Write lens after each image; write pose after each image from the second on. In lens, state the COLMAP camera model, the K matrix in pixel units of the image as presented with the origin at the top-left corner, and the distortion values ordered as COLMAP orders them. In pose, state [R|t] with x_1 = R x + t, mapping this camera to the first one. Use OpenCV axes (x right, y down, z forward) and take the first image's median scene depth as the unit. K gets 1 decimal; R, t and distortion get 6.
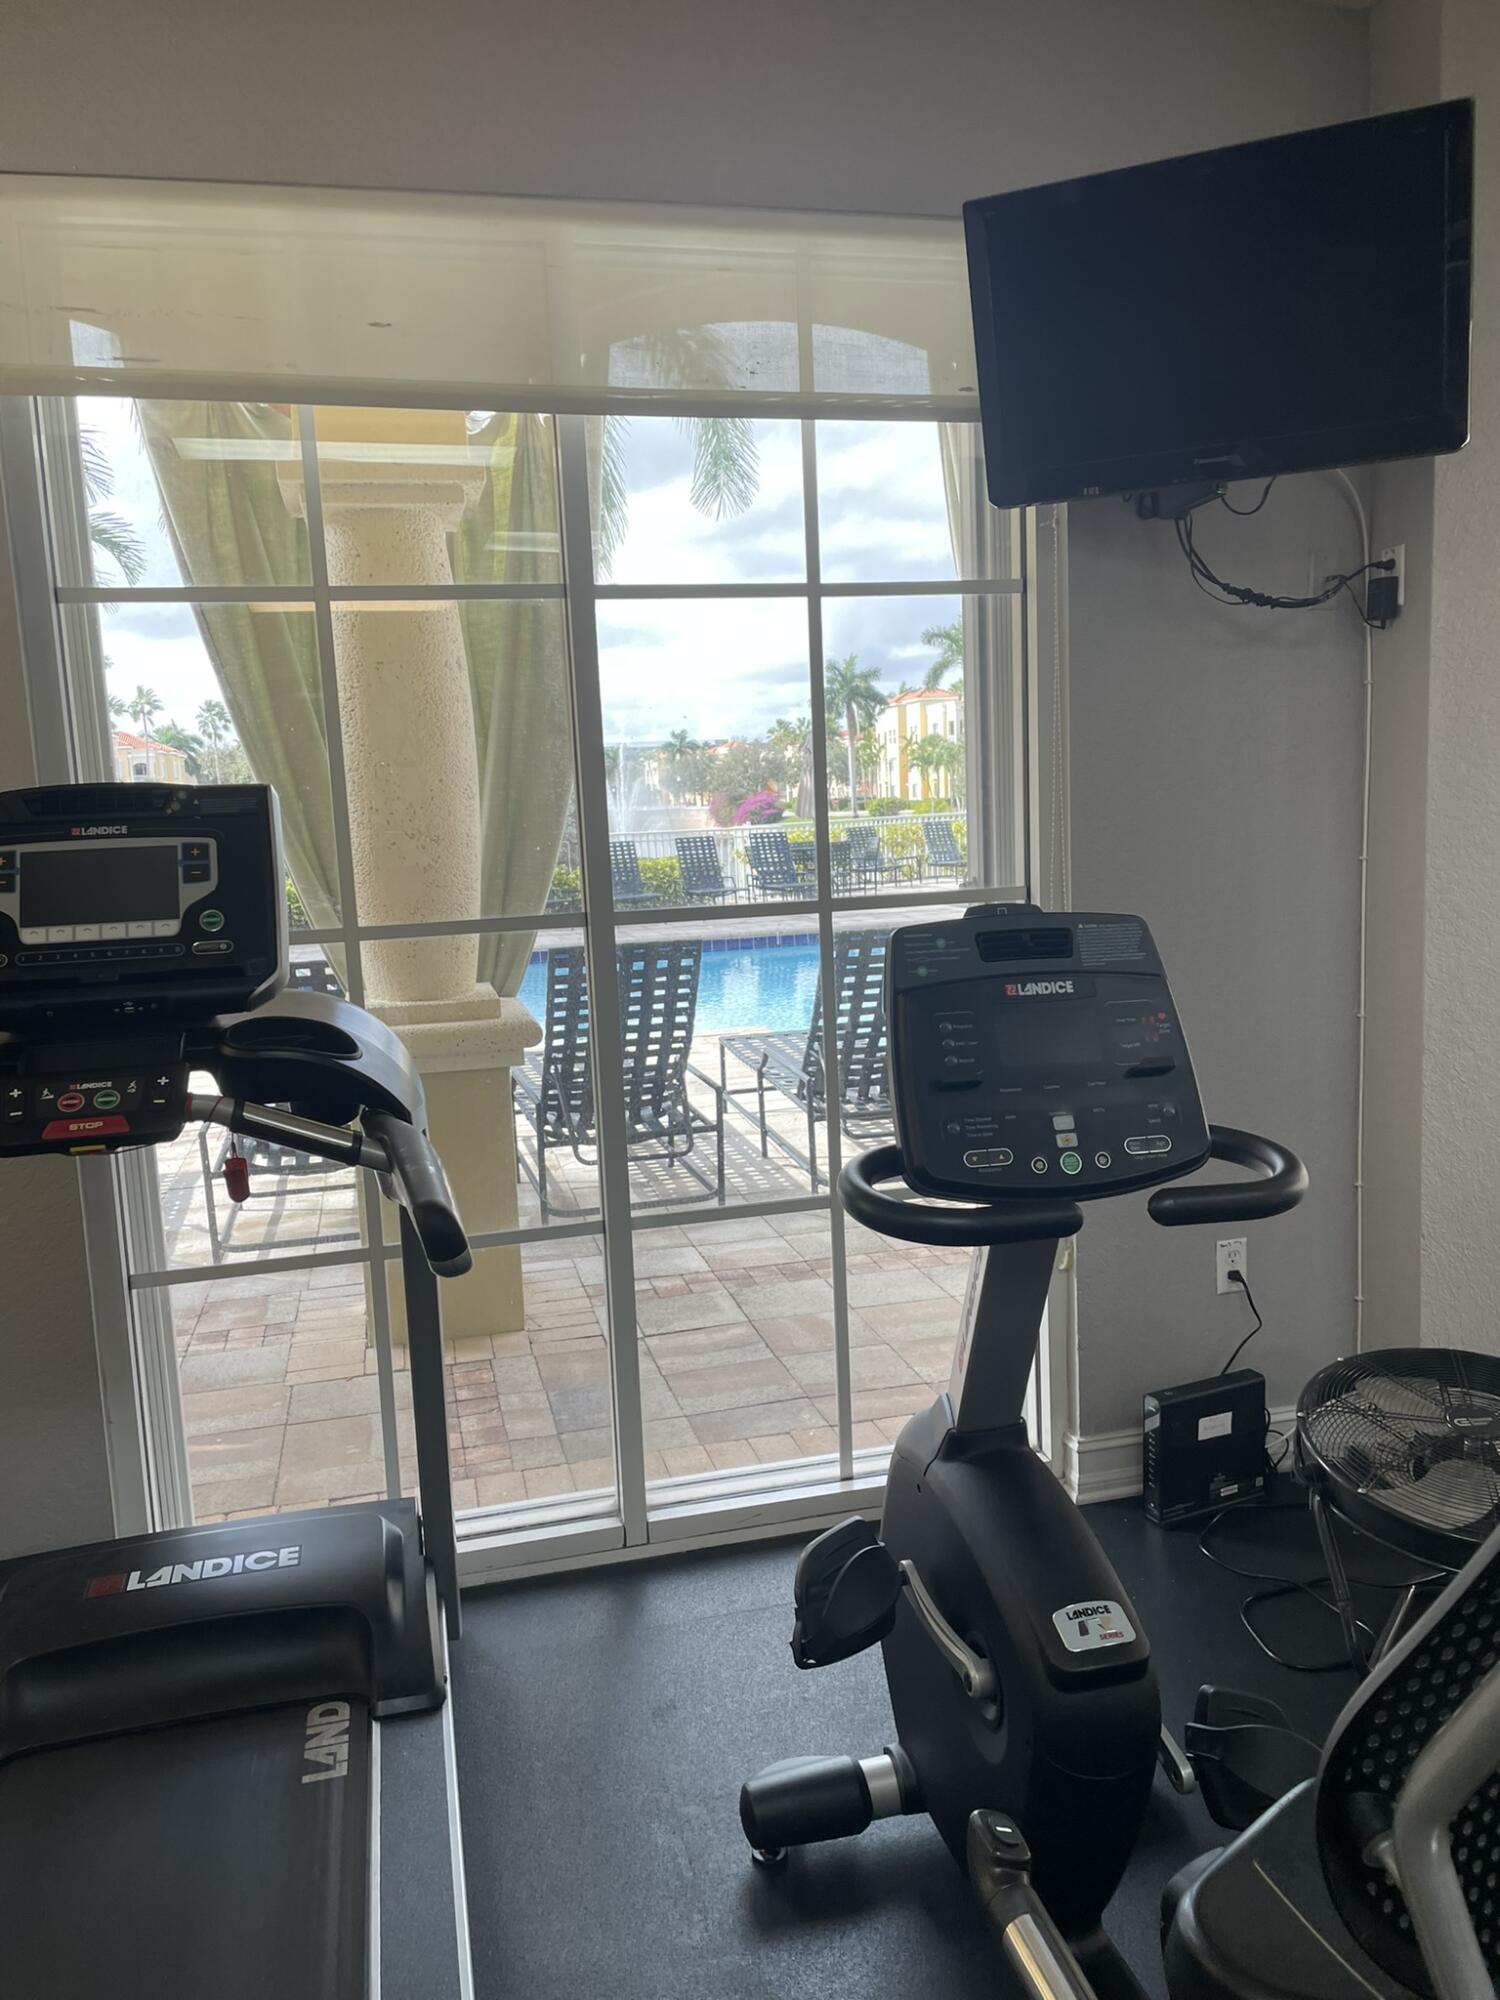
lens RADIAL K [[1523.7, 0, 759.5], [0, 1523.7, 1000.5], [0, 0, 1]] dist [0.088538, -0.114232]
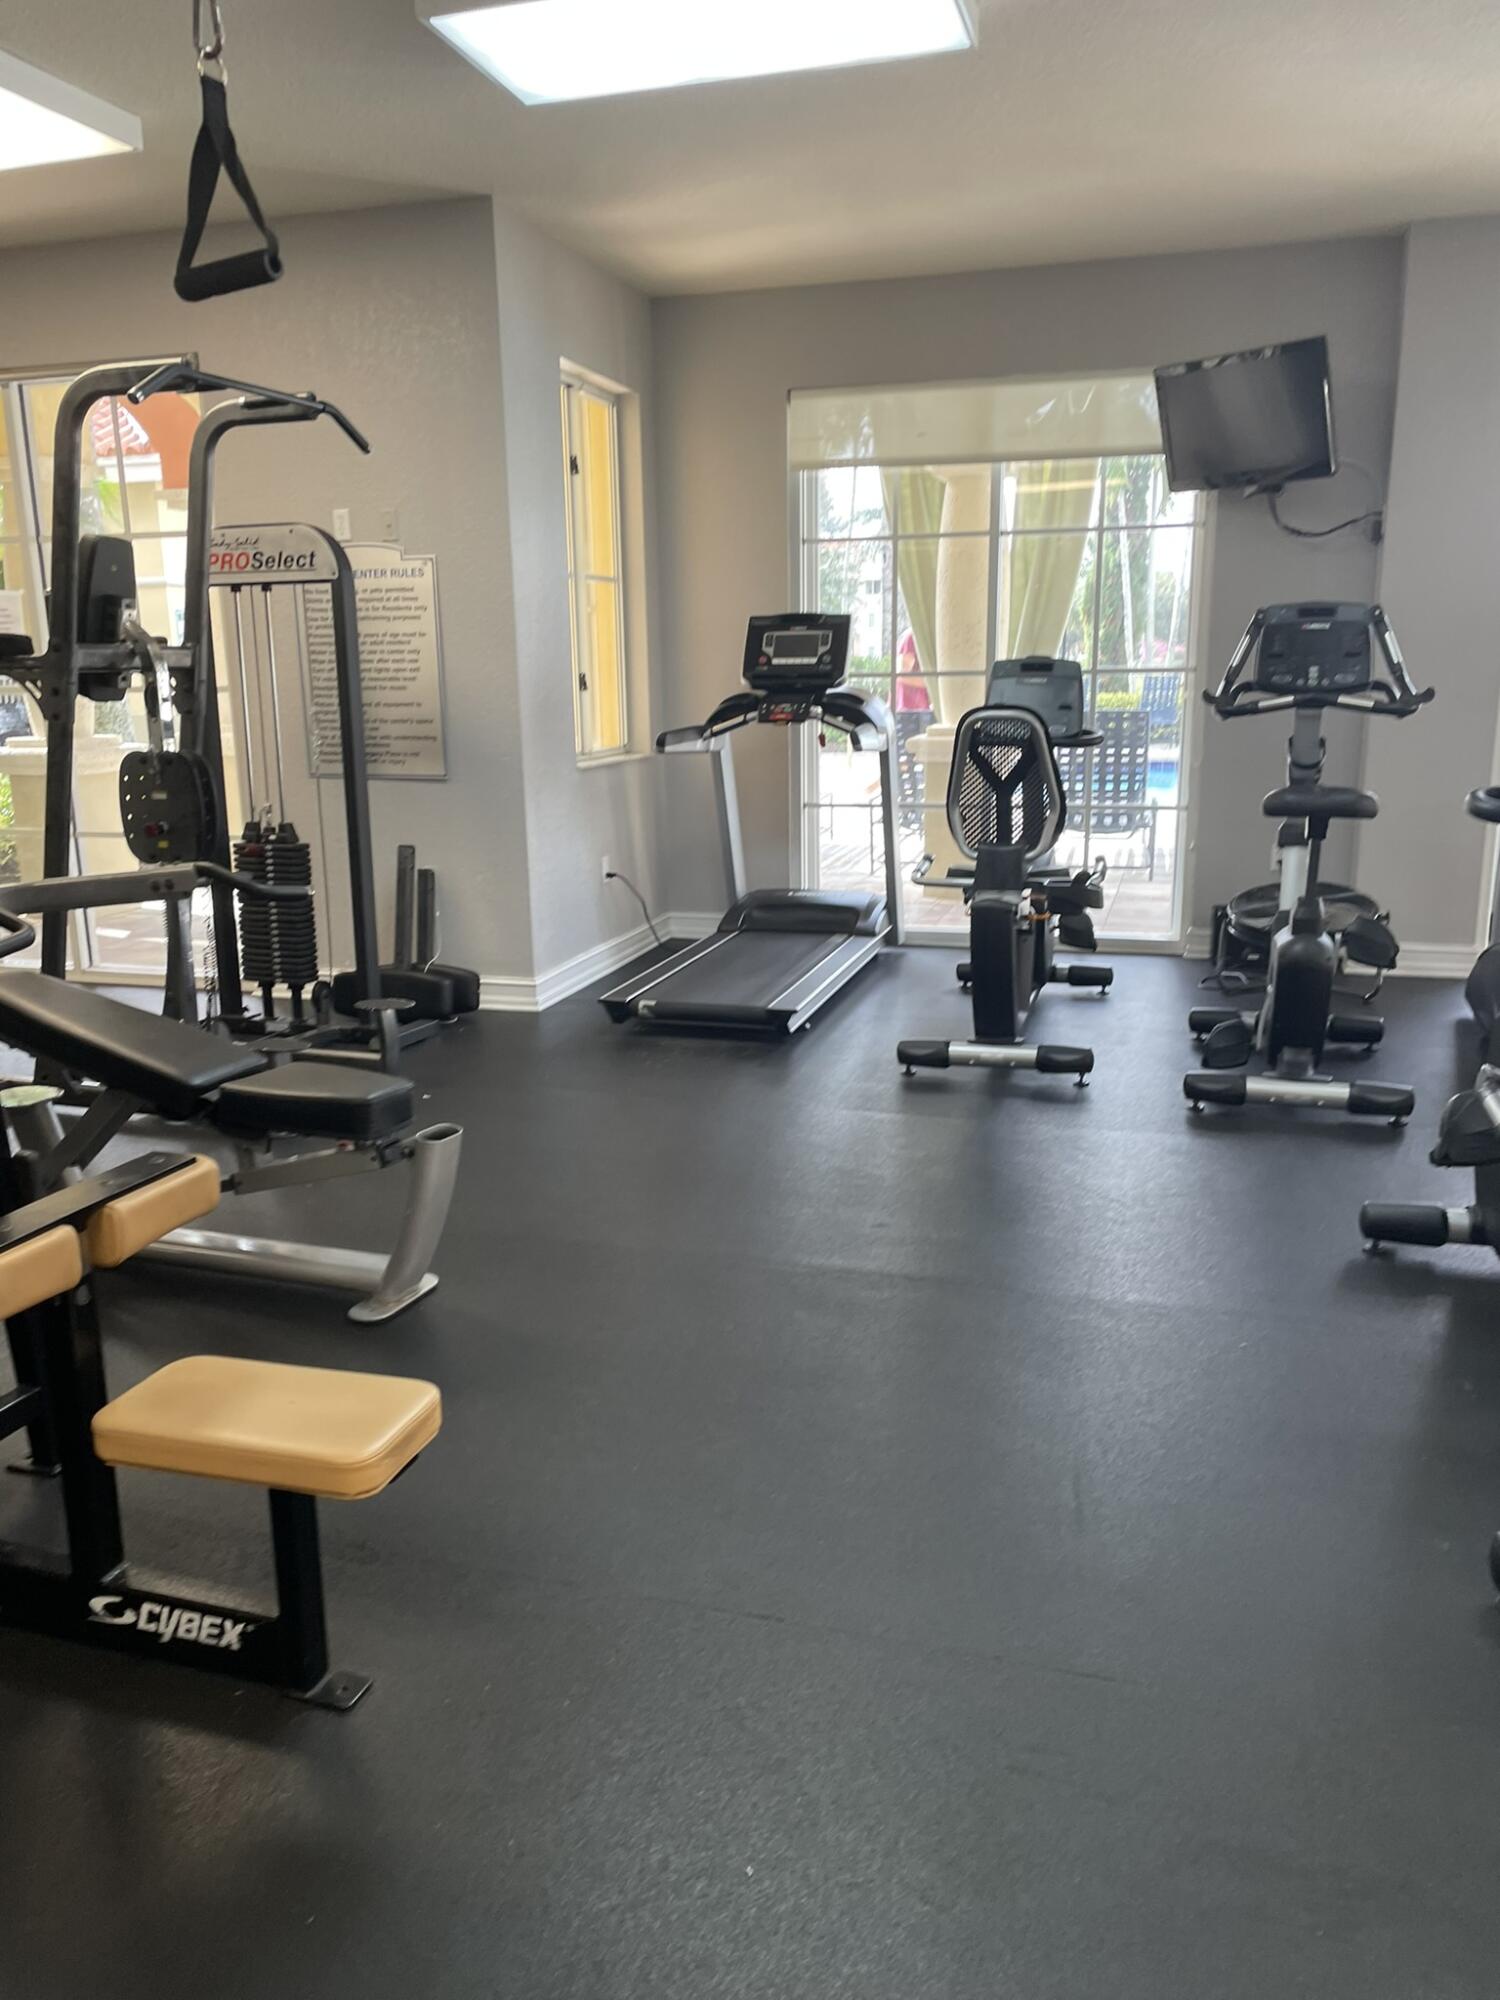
lens RADIAL K [[1523.7, 0, 749.6], [0, 1523.7, 1004.1], [0, 0, 1]] dist [0.088538, -0.114232]
pose [[0.869615, 0.136713, -0.474425, 1.057500], [-0.088966, 0.988560, 0.121794, 0.271837], [0.485649, -0.063706, 0.871830, -1.791693]]
